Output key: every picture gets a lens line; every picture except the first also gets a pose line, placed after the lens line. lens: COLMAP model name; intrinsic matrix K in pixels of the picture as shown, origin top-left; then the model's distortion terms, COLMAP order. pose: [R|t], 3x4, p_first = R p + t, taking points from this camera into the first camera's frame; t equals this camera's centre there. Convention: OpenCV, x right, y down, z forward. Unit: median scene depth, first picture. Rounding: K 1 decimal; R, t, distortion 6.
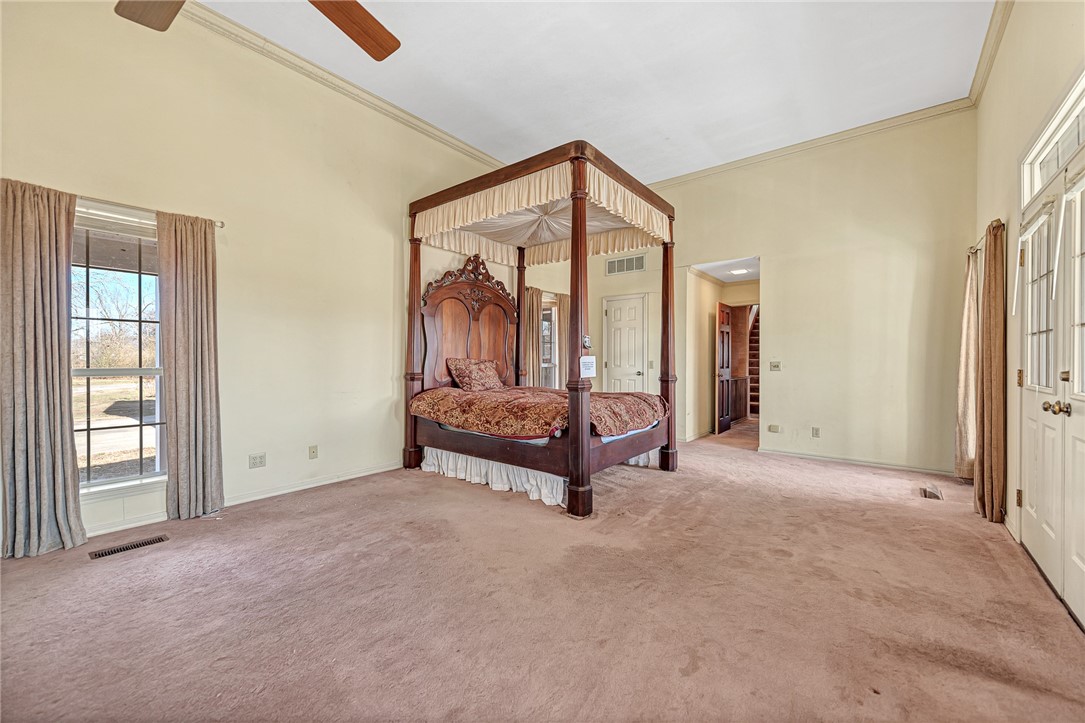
lens RADIAL K [[427.8, 0, 543.8], [0, 427.8, 360.6], [0, 0, 1]] dist [0.015666, -0.003094]
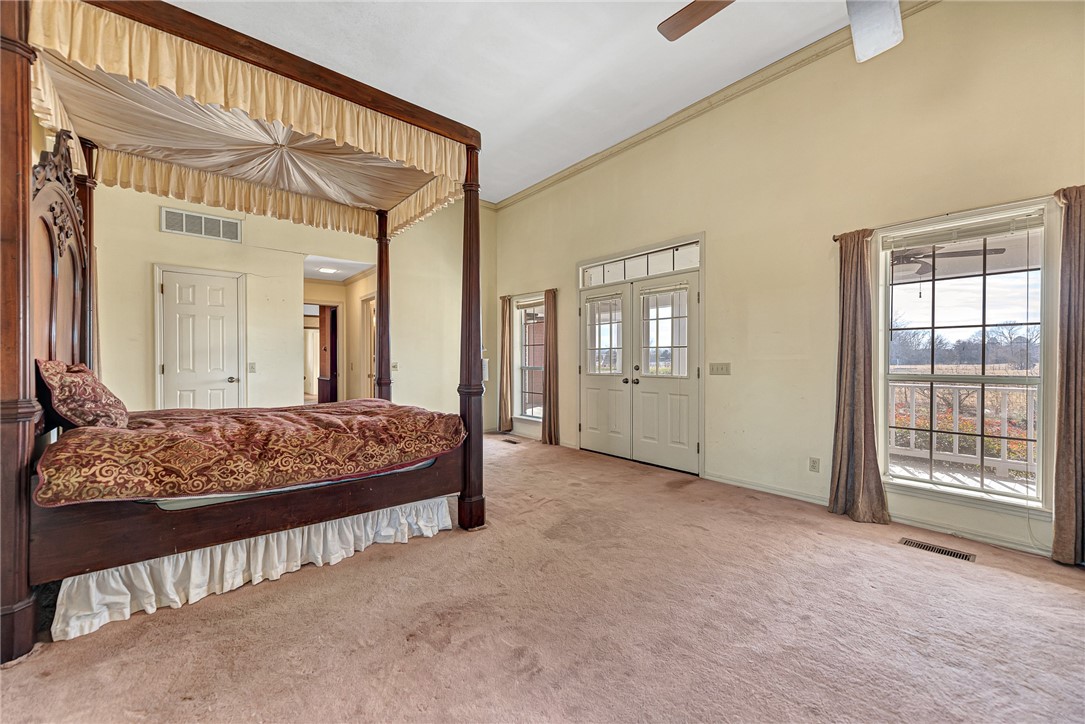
lens RADIAL K [[427.8, 0, 541.7], [0, 427.8, 361.6], [0, 0, 1]] dist [0.015666, -0.003094]
pose [[0.197915, -0.005325, 0.980205, -0.789402], [0.003165, 0.999984, 0.004794, -0.007191], [-0.980214, 0.002153, 0.197929, 0.641943]]
